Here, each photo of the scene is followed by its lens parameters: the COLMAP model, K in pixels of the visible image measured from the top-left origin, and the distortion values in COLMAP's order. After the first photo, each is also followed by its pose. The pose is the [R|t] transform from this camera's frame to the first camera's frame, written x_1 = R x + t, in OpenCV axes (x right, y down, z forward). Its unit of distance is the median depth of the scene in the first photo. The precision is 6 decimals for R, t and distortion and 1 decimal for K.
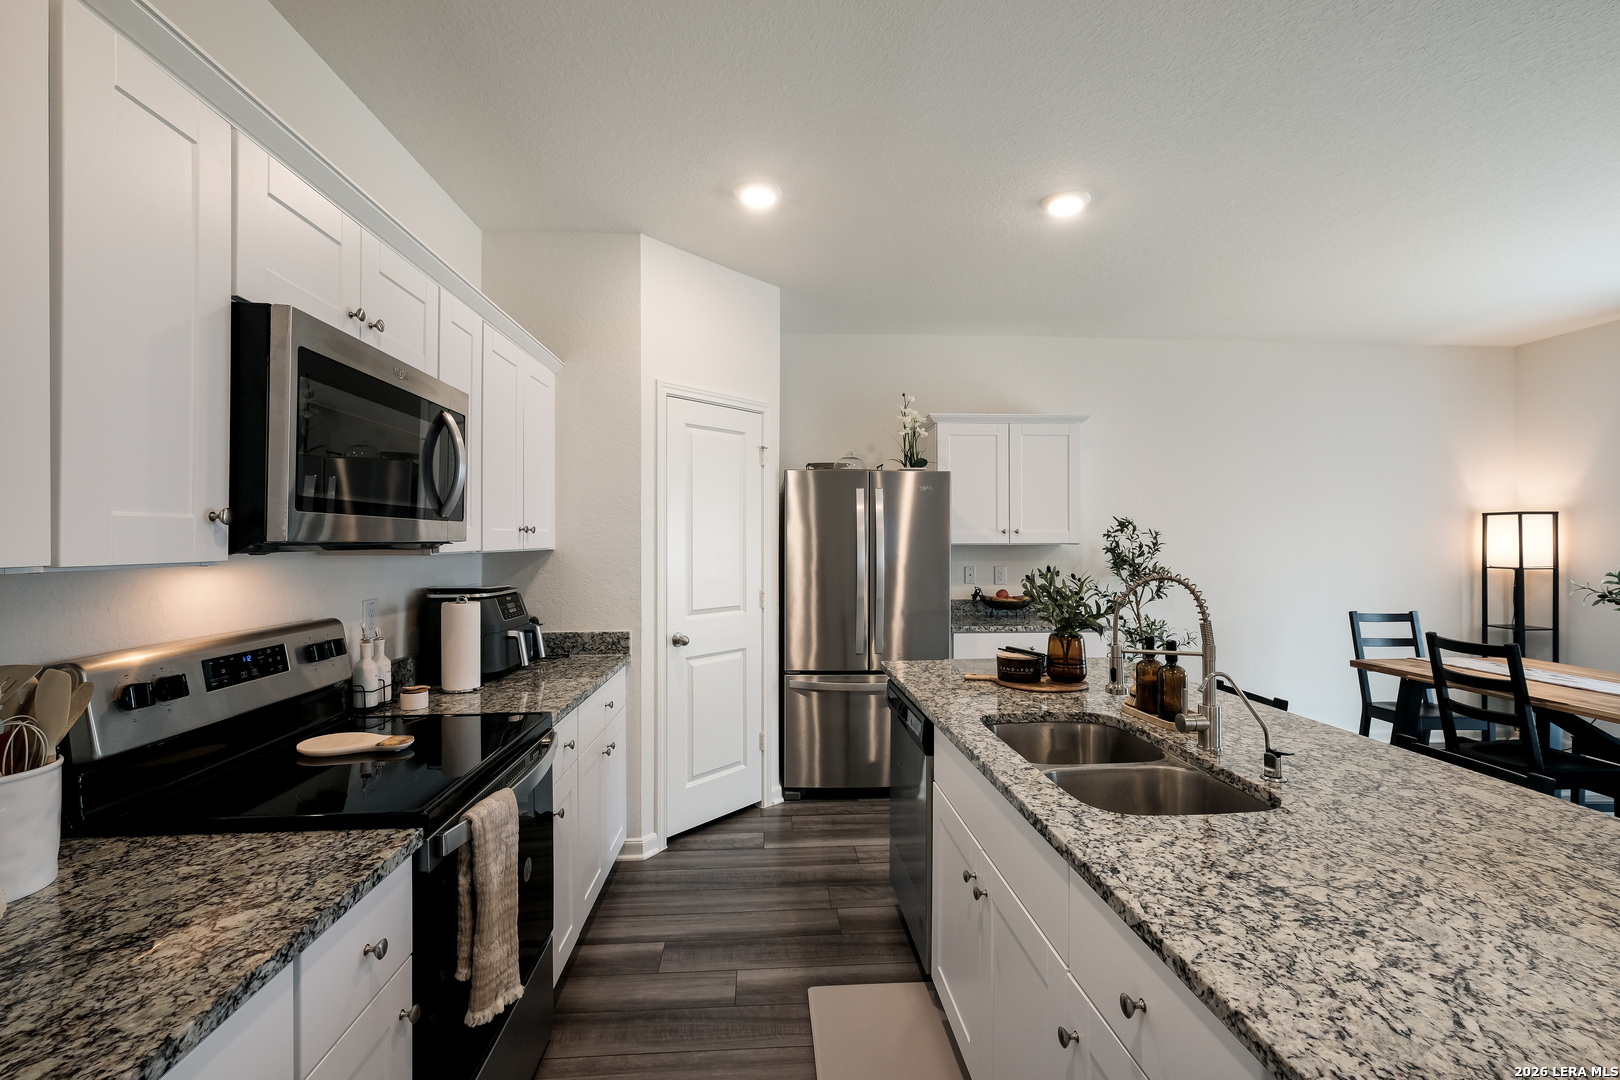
lens RADIAL K [[716.5, 0, 810.0], [0, 716.5, 540.0], [0, 0, 1]] dist [0.000193, 0.000051]
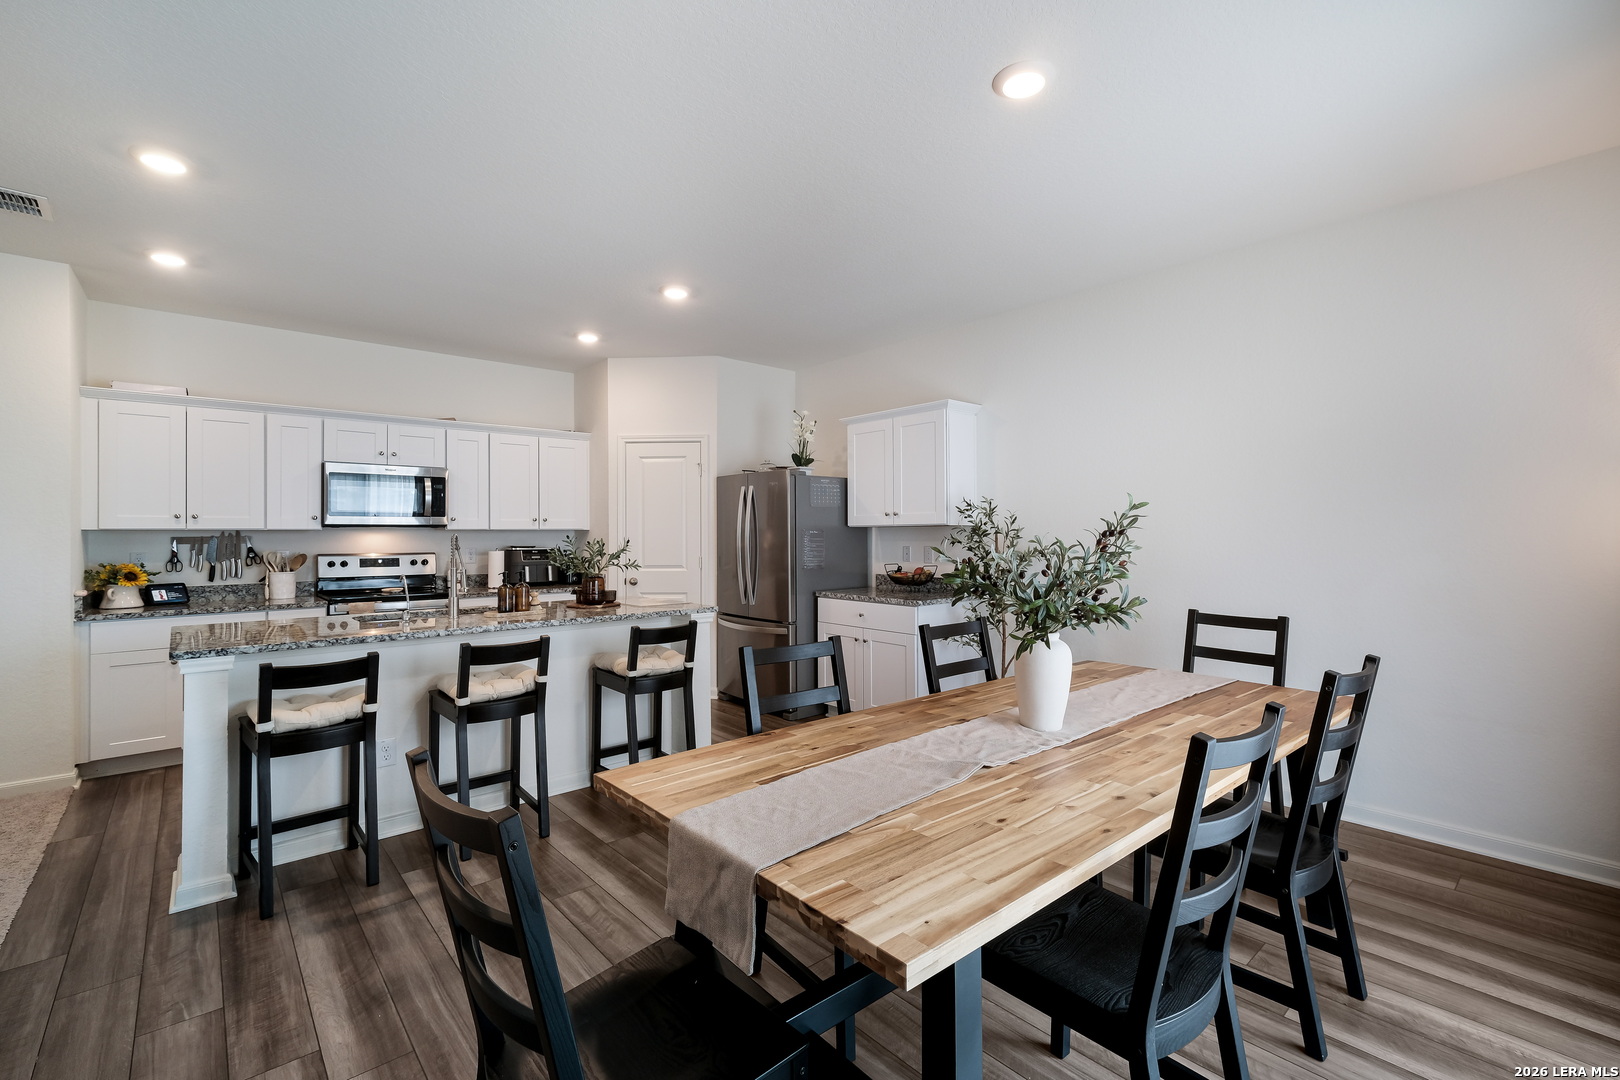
lens RADIAL K [[716.5, 0, 810.0], [0, 716.5, 540.0], [0, 0, 1]] dist [0.000193, 0.000051]
pose [[0.601372, 0.004949, -0.798954, 1.118864], [0.003362, 0.999956, 0.008724, 0.017681], [0.798962, -0.007933, 0.601329, 0.222542]]
